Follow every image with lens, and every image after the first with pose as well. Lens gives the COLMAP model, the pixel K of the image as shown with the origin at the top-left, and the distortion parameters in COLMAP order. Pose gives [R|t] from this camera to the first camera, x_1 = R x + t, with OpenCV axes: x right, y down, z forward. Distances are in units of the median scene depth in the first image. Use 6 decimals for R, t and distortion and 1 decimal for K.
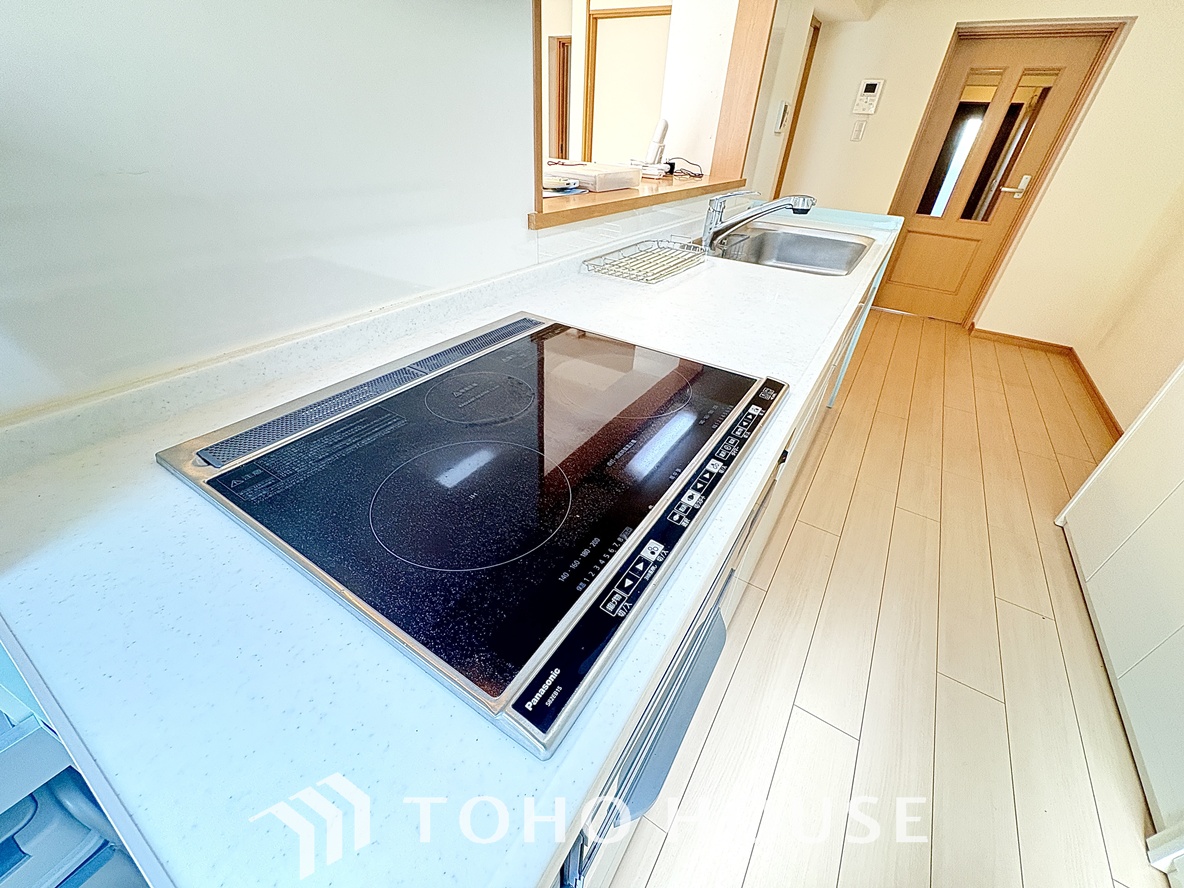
lens RADIAL K [[472.4, 0, 590.6], [0, 472.4, 445.1], [0, 0, 1]] dist [0.002543, 0.000276]
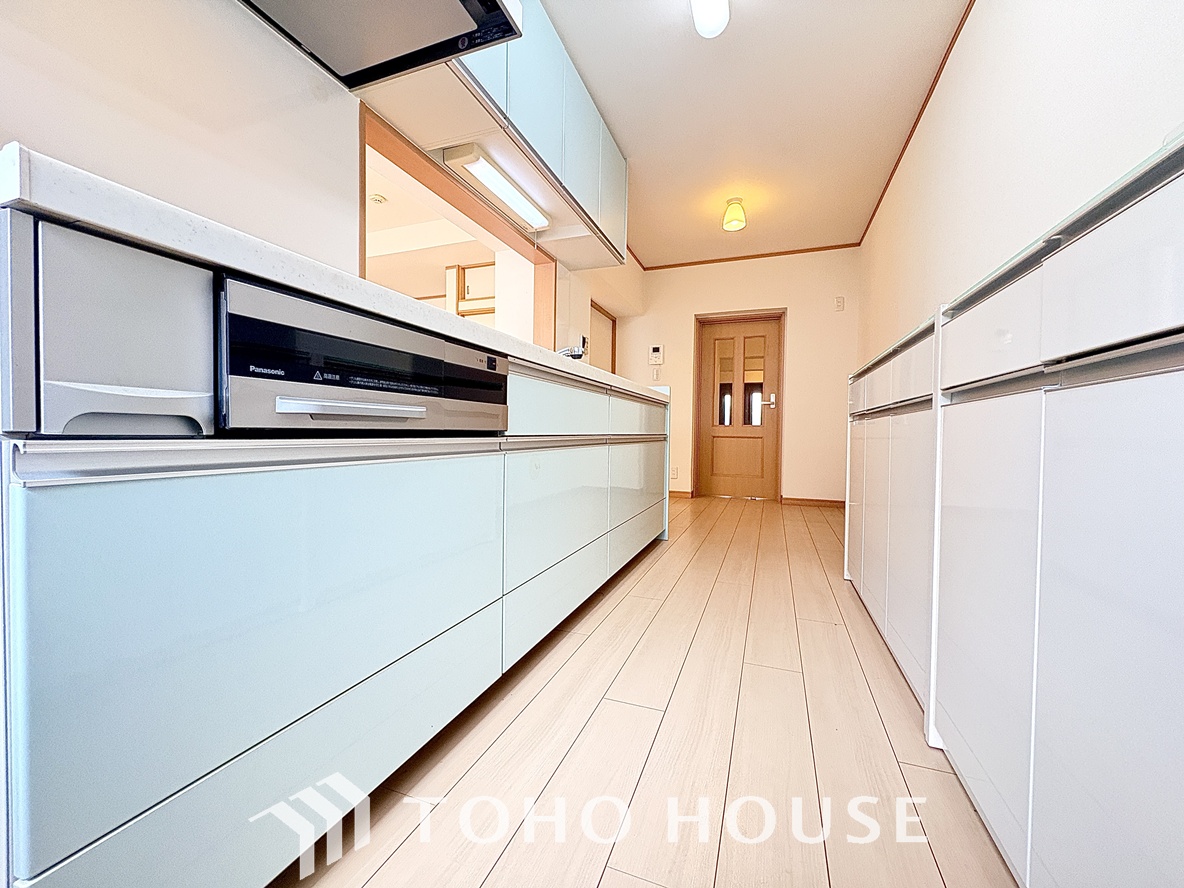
lens RADIAL K [[472.4, 0, 590.6], [0, 472.4, 445.1], [0, 0, 1]] dist [0.002543, 0.000276]
pose [[0.978807, -0.039940, 0.200851, 0.099778], [0.141332, 0.841521, -0.521410, 0.260783], [-0.148195, 0.538747, 0.829331, -0.027301]]
